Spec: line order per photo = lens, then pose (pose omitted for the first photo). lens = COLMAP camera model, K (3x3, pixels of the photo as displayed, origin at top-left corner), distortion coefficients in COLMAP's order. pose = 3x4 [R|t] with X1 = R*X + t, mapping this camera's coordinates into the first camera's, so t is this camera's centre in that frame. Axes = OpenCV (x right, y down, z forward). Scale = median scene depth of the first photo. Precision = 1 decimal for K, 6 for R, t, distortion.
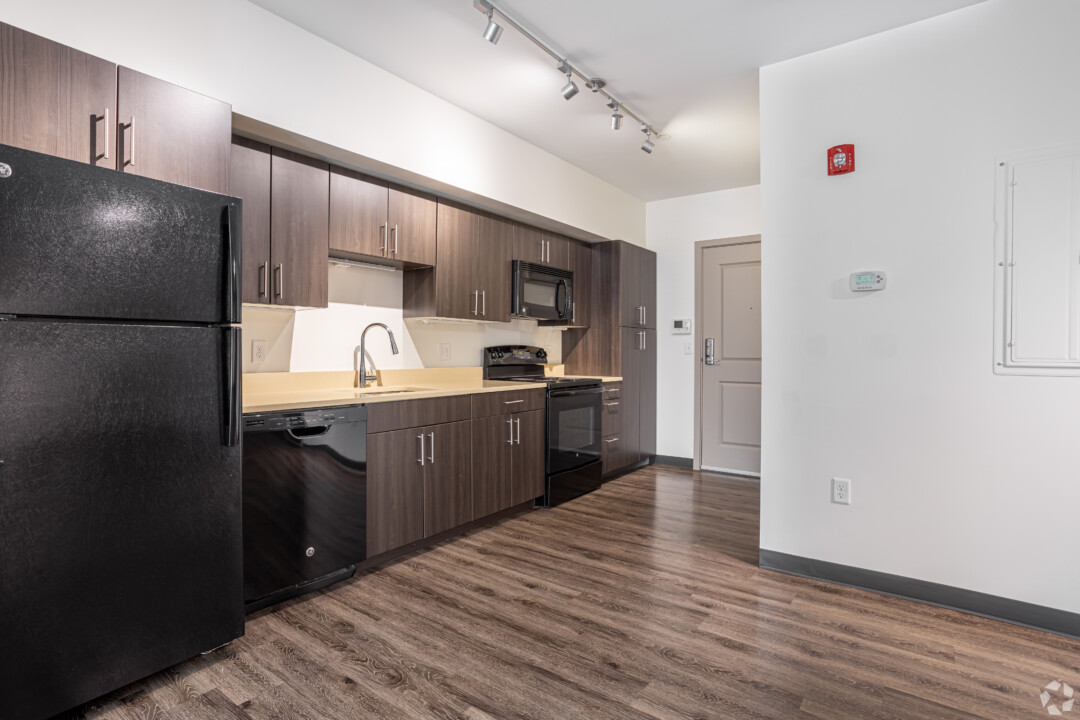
lens RADIAL K [[532.3, 0, 540.0], [0, 532.3, 360.0], [0, 0, 1]] dist [-0.025511, 0.000933]
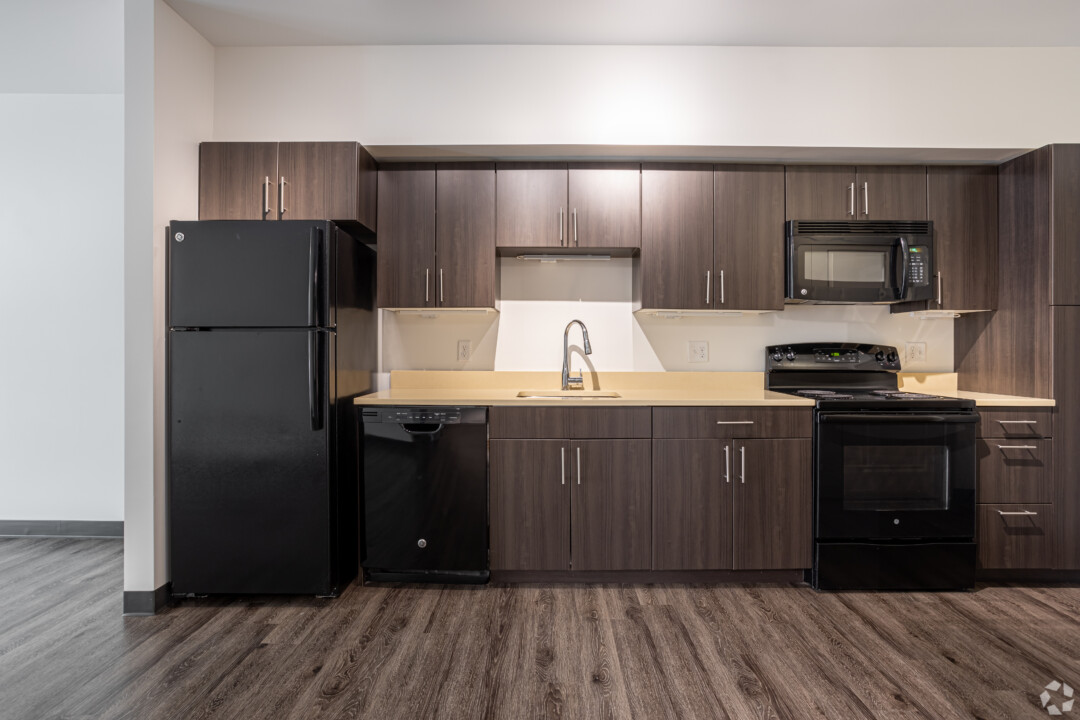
lens RADIAL K [[547.4, 0, 539.1], [0, 547.4, 352.3], [0, 0, 1]] dist [-0.070453, 0.046721]
pose [[0.599680, 0.001196, -0.800239, 0.391954], [-0.014768, 0.999845, -0.009573, -0.003873], [0.800104, 0.017559, 0.599605, 0.379575]]
